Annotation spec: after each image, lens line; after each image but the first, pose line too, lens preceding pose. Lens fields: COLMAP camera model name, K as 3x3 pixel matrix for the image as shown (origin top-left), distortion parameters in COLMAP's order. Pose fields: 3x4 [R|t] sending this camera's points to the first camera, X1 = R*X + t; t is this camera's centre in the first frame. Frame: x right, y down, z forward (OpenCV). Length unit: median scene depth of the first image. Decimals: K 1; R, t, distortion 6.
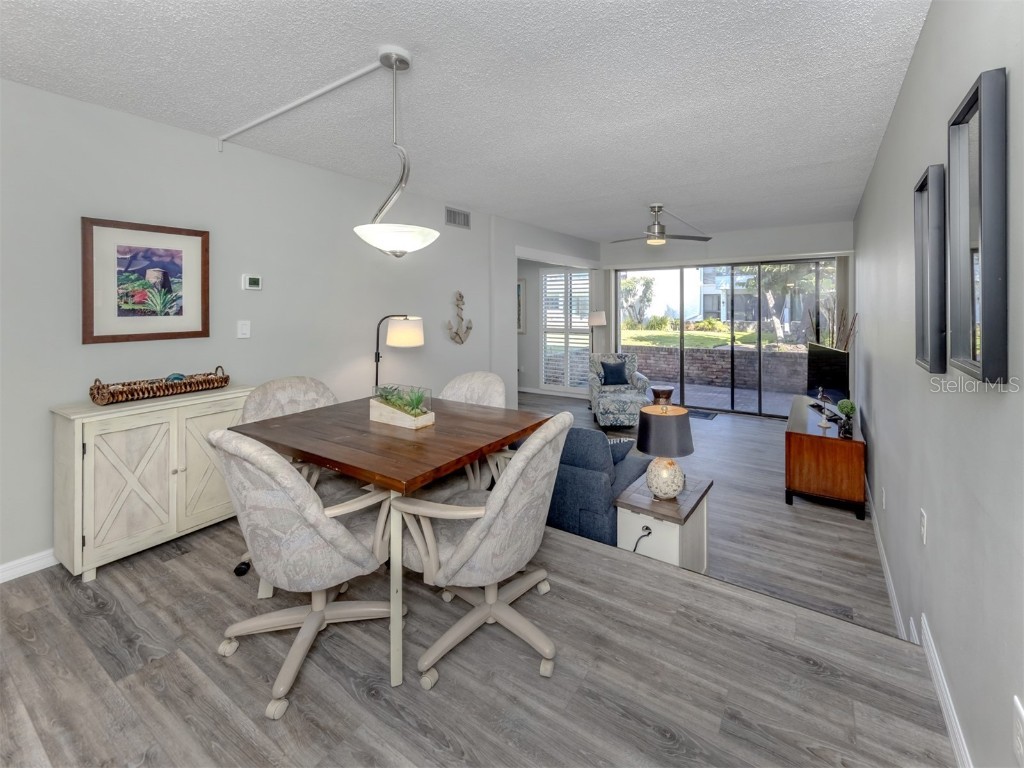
lens RADIAL K [[428.1, 0, 573.1], [0, 428.1, 306.1], [0, 0, 1]] dist [0.002425, 0.000740]
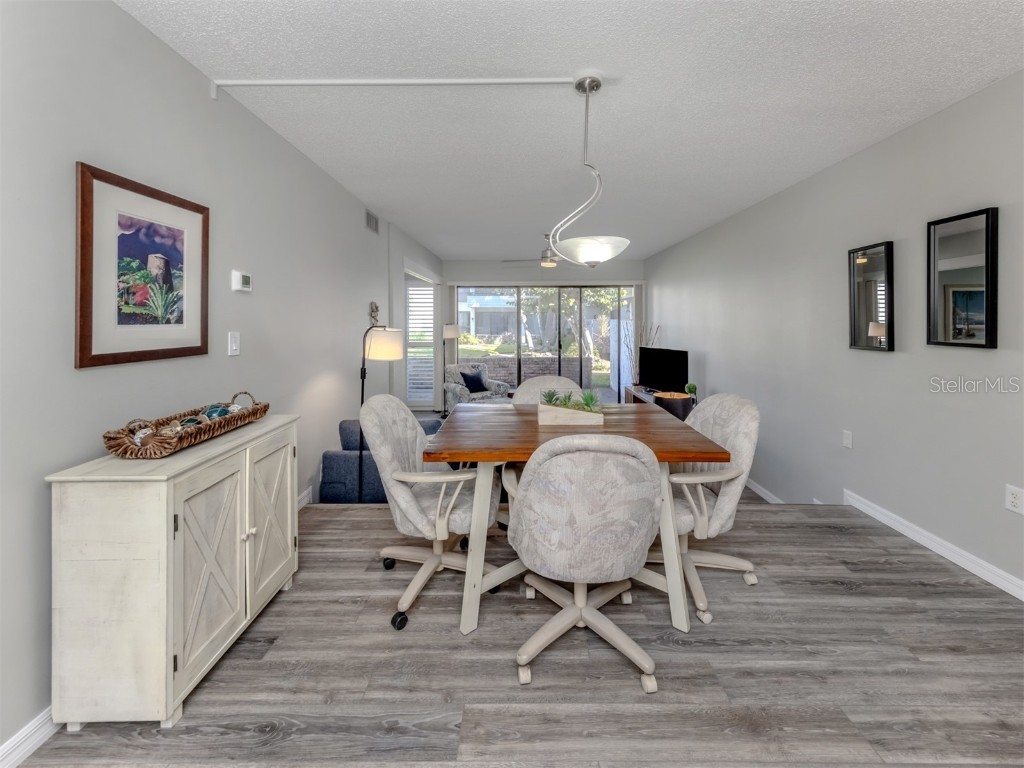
lens RADIAL K [[401.3, 0, 523.0], [0, 401.3, 323.0], [0, 0, 1]] dist [0.003057, 0.000461]
pose [[0.861308, 0.002123, 0.508079, -0.822162], [-0.002615, 0.999997, 0.000255, 0.019974], [-0.508077, -0.001548, 0.861310, 0.165178]]
